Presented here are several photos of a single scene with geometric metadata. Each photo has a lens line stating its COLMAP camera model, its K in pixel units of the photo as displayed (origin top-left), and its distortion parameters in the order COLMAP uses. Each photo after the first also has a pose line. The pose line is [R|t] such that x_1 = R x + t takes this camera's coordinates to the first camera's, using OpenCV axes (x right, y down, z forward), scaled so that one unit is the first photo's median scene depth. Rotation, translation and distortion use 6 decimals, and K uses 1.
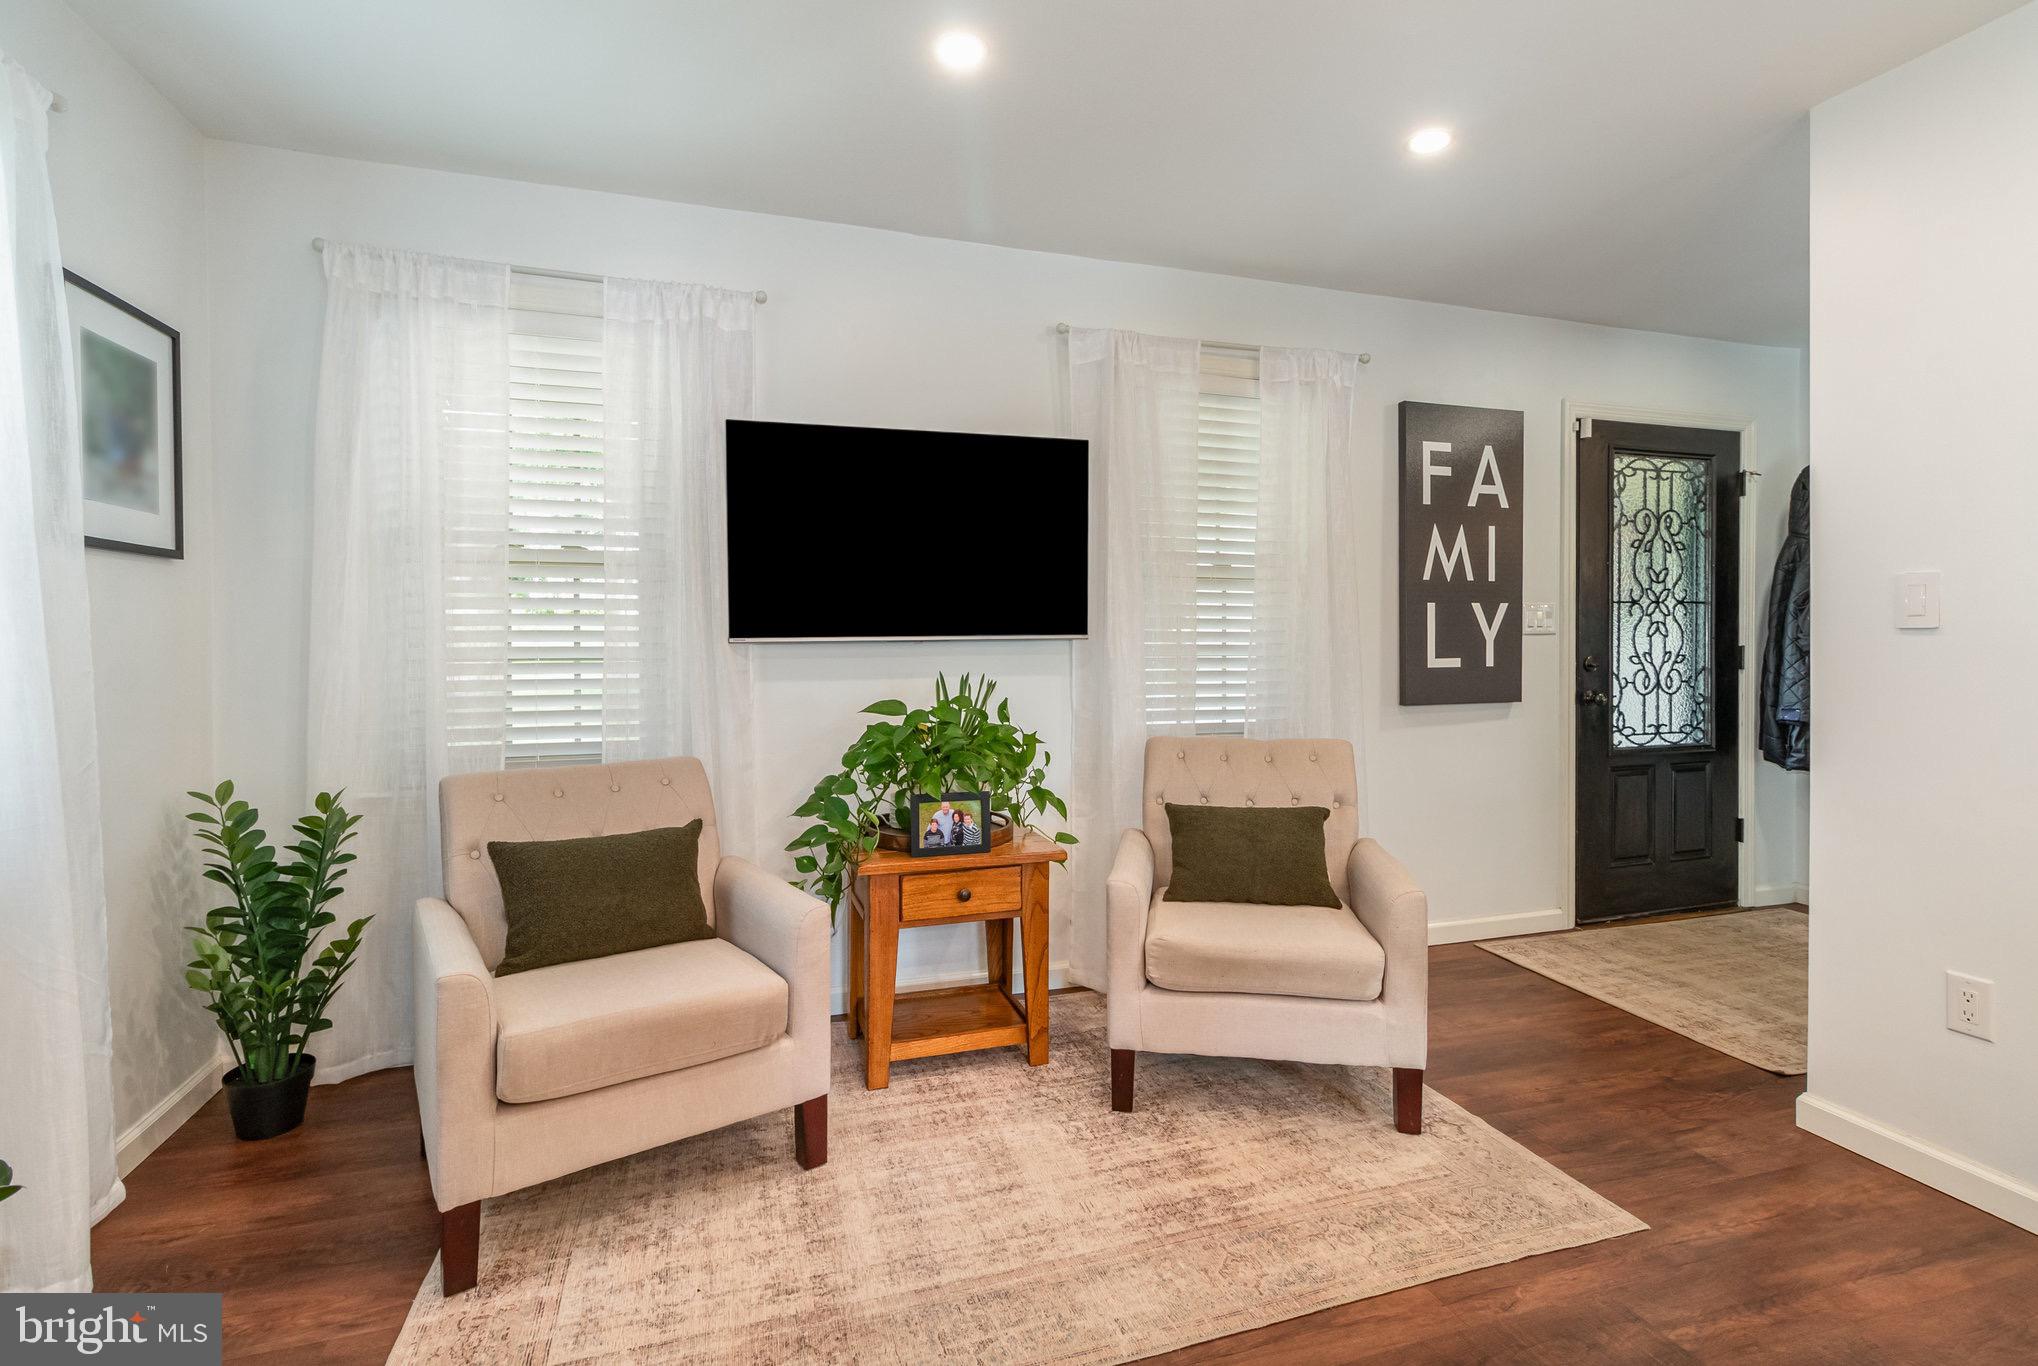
lens RADIAL K [[947.2, 0, 1013.3], [0, 947.2, 646.9], [0, 0, 1]] dist [0.000050, 0.000115]
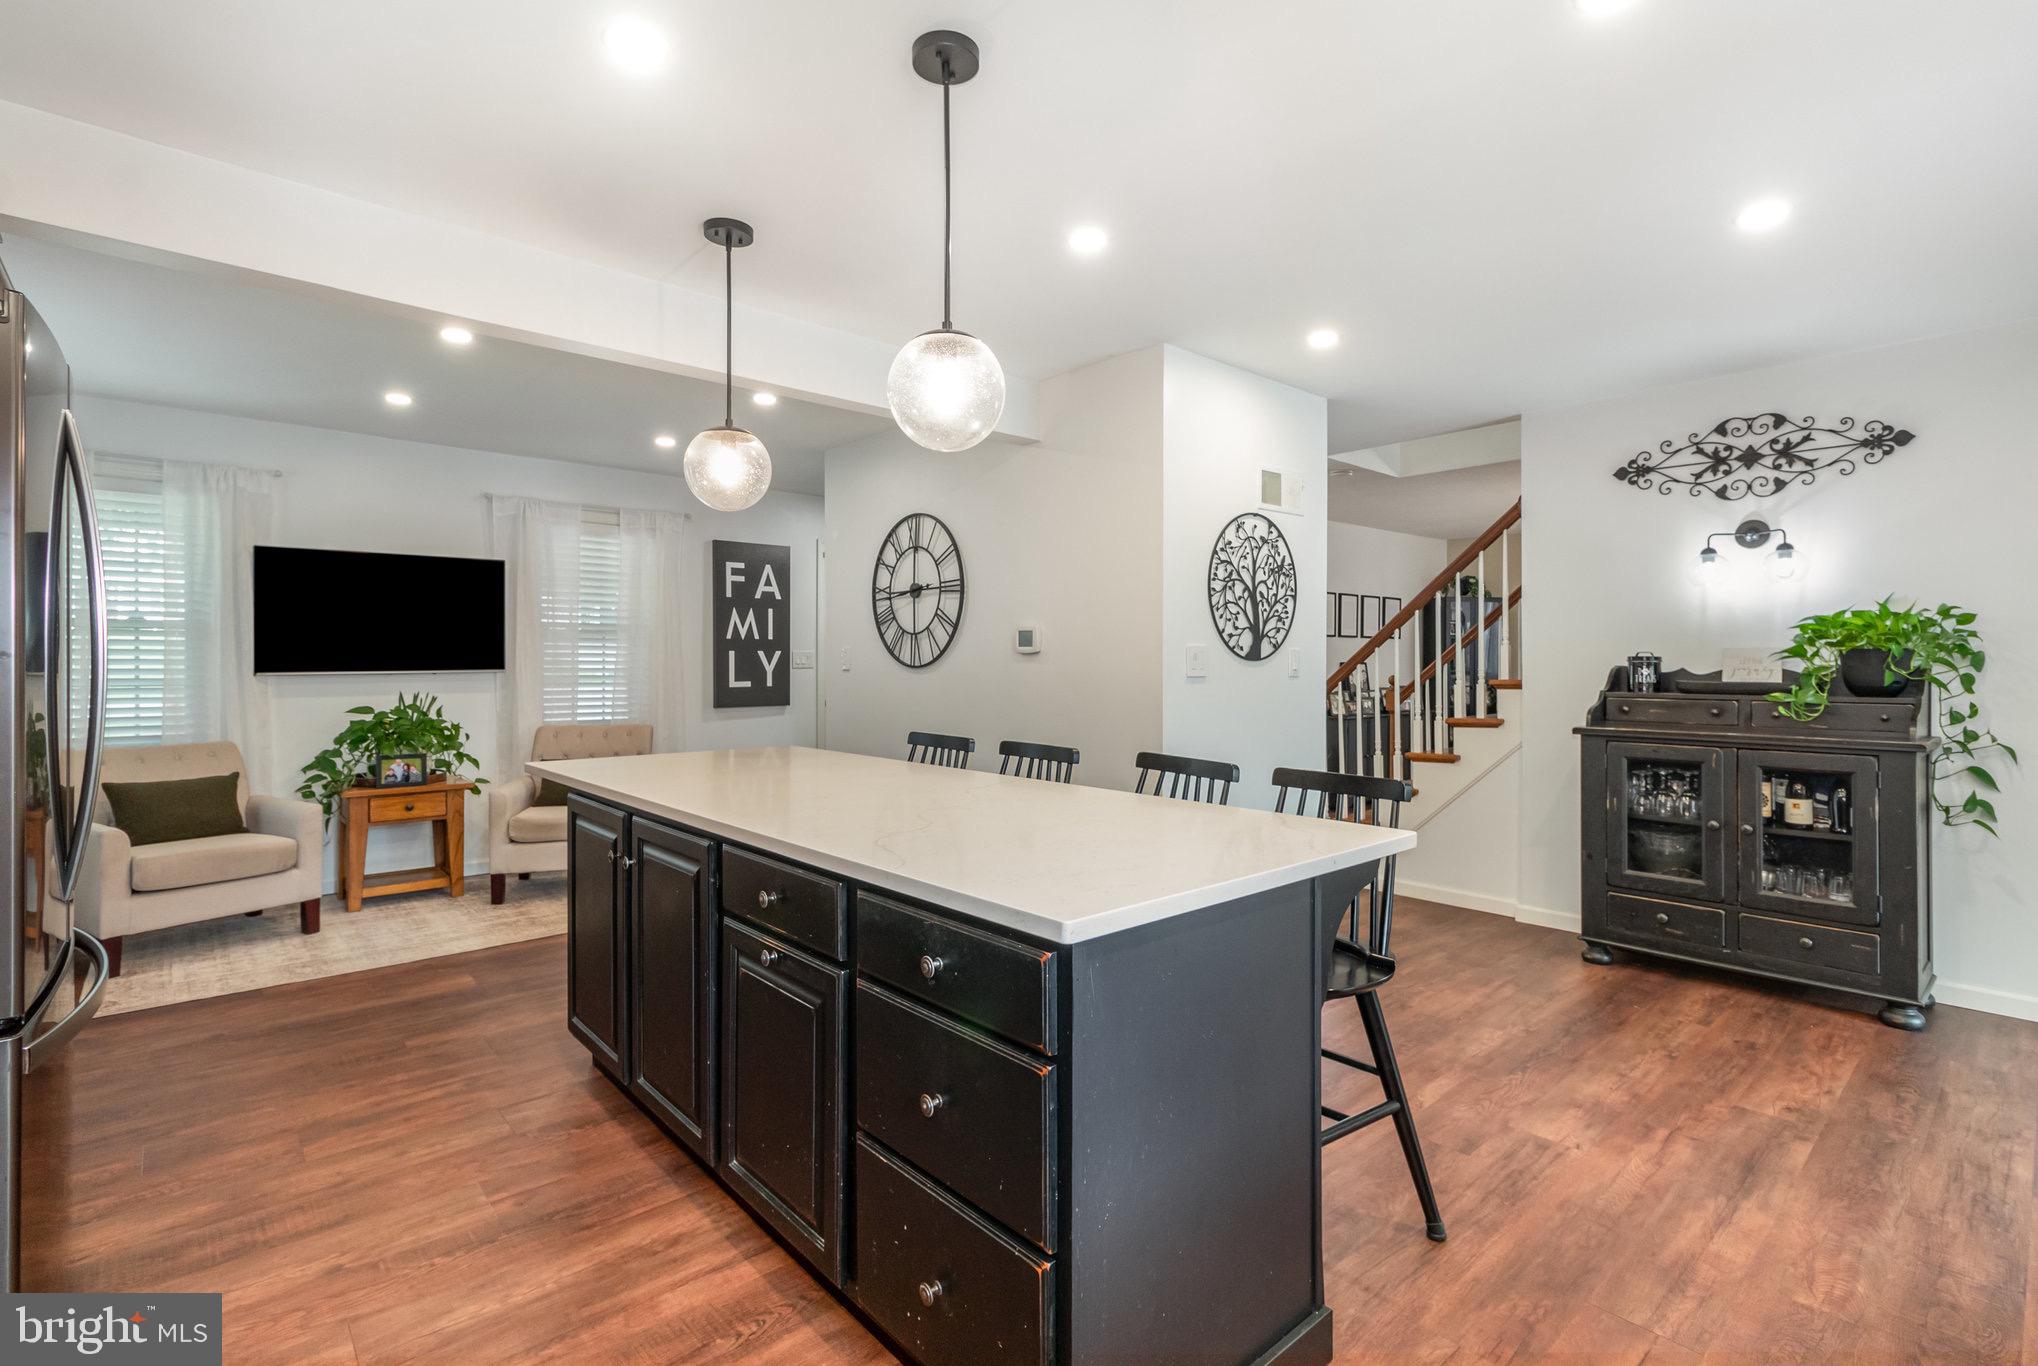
lens RADIAL K [[941.7, 0, 1019.9], [0, 941.7, 663.4], [0, 0, 1]] dist [0.001593, 0.000290]
pose [[0.910729, 0.001685, 0.413001, 0.262226], [0.001183, 0.999977, -0.006689, -0.013580], [-0.413003, 0.006581, 0.910706, -1.148258]]
